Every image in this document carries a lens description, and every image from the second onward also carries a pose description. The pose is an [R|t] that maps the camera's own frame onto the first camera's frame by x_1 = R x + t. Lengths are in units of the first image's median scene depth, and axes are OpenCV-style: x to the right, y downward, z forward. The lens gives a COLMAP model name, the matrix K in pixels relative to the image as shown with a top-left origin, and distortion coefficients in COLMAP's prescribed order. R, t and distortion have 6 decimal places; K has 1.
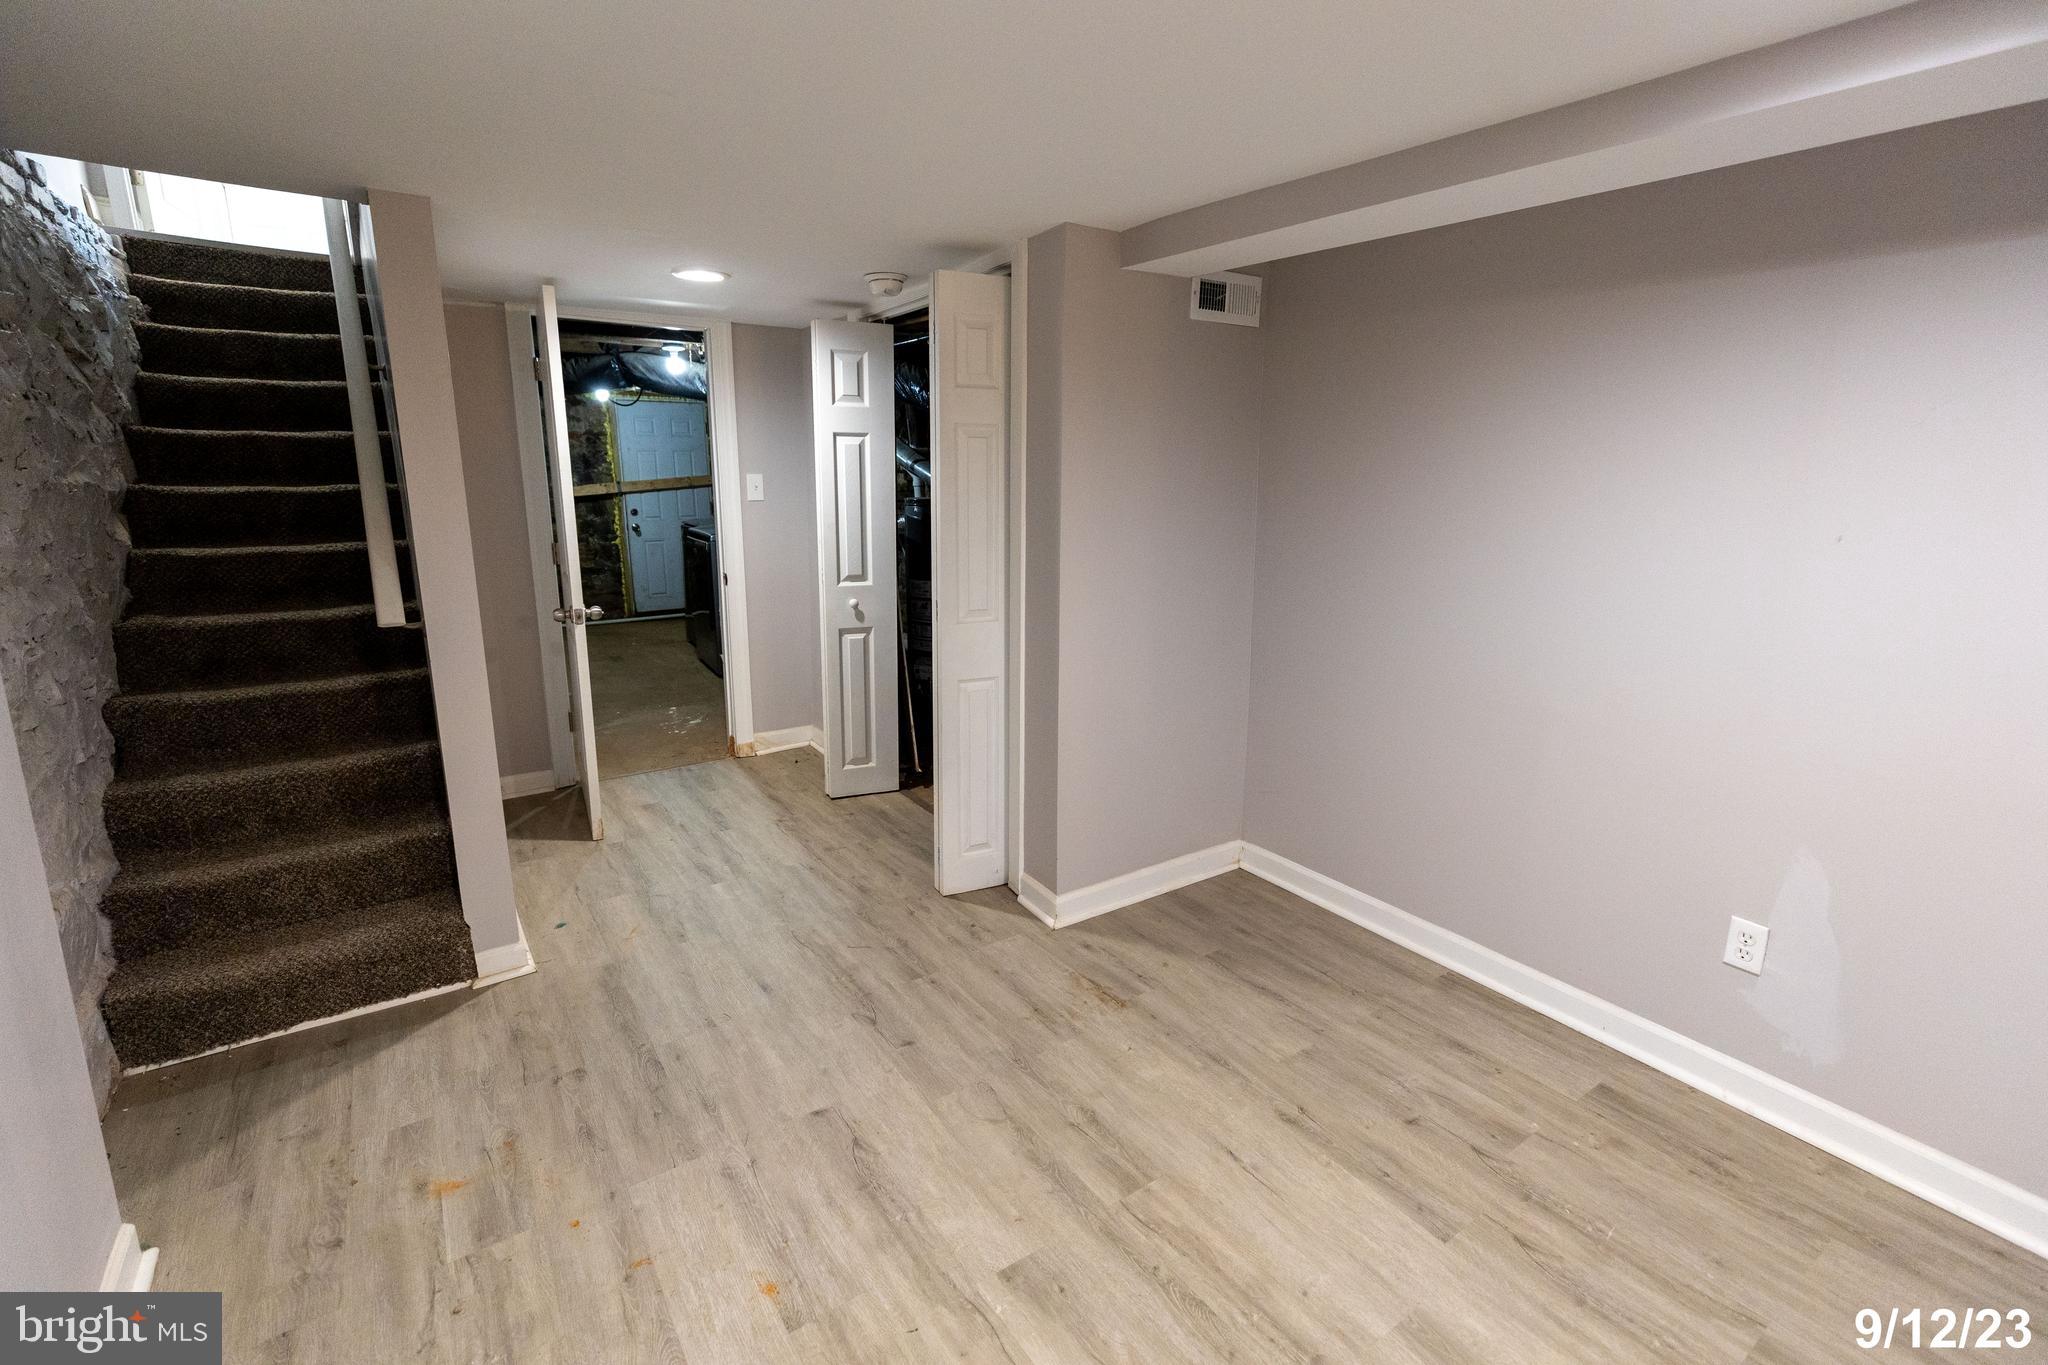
lens RADIAL K [[909.7, 0, 1012.7], [0, 909.7, 673.7], [0, 0, 1]] dist [0.003979, -0.000875]
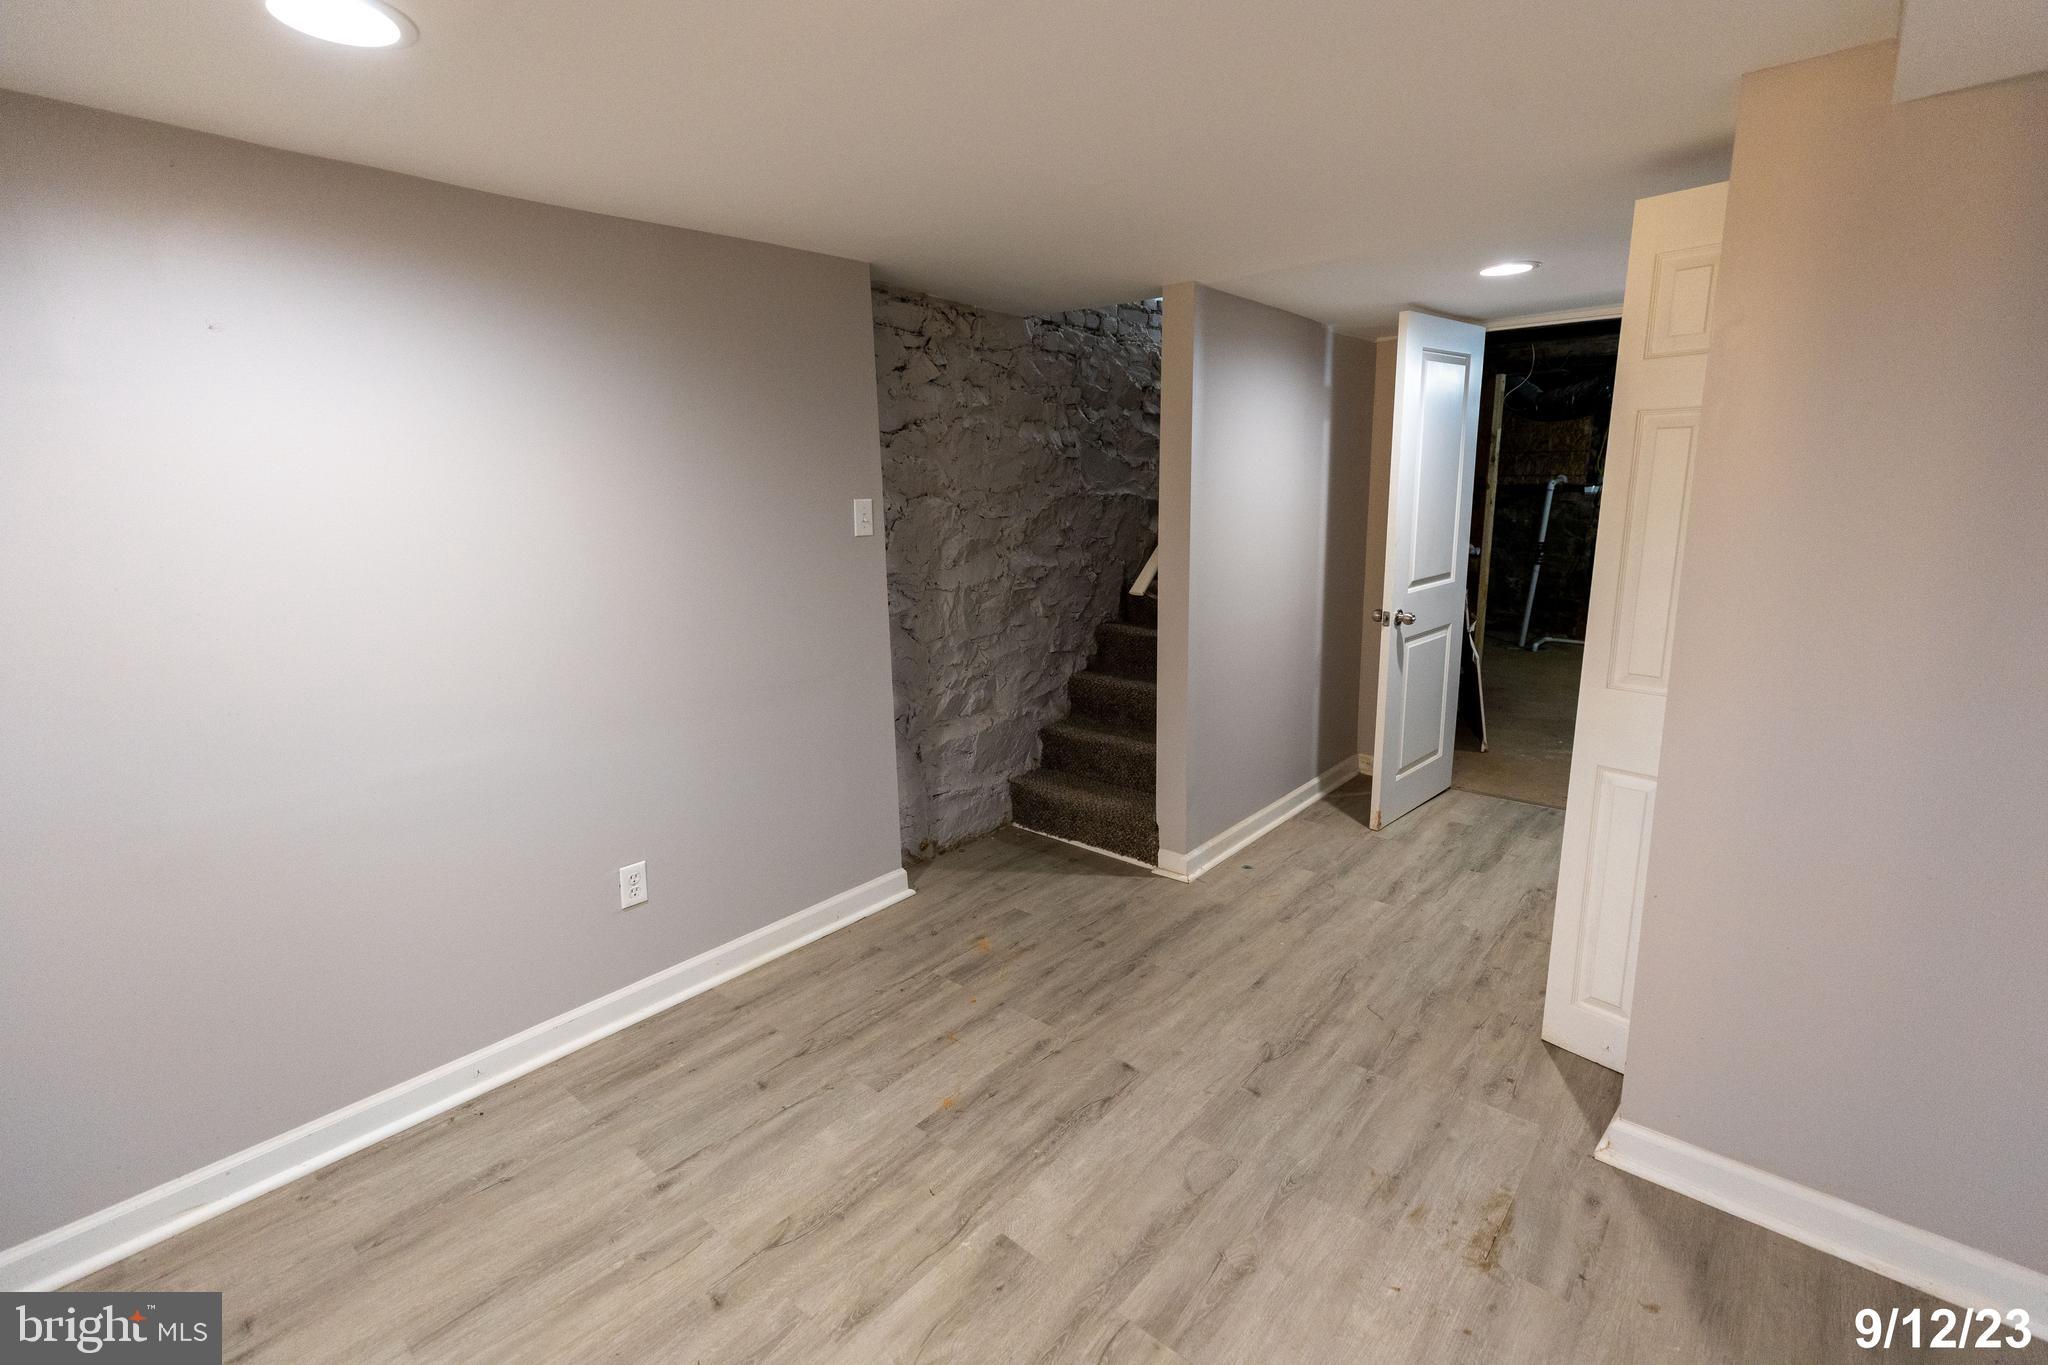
lens RADIAL K [[909.7, 0, 1036.4], [0, 909.7, 667.3], [0, 0, 1]] dist [0.003979, -0.000875]
pose [[0.263437, 0.179582, -0.947814, 0.705967], [-0.198201, 0.971634, 0.129007, -0.103640], [0.944096, 0.153873, 0.291558, 0.500762]]
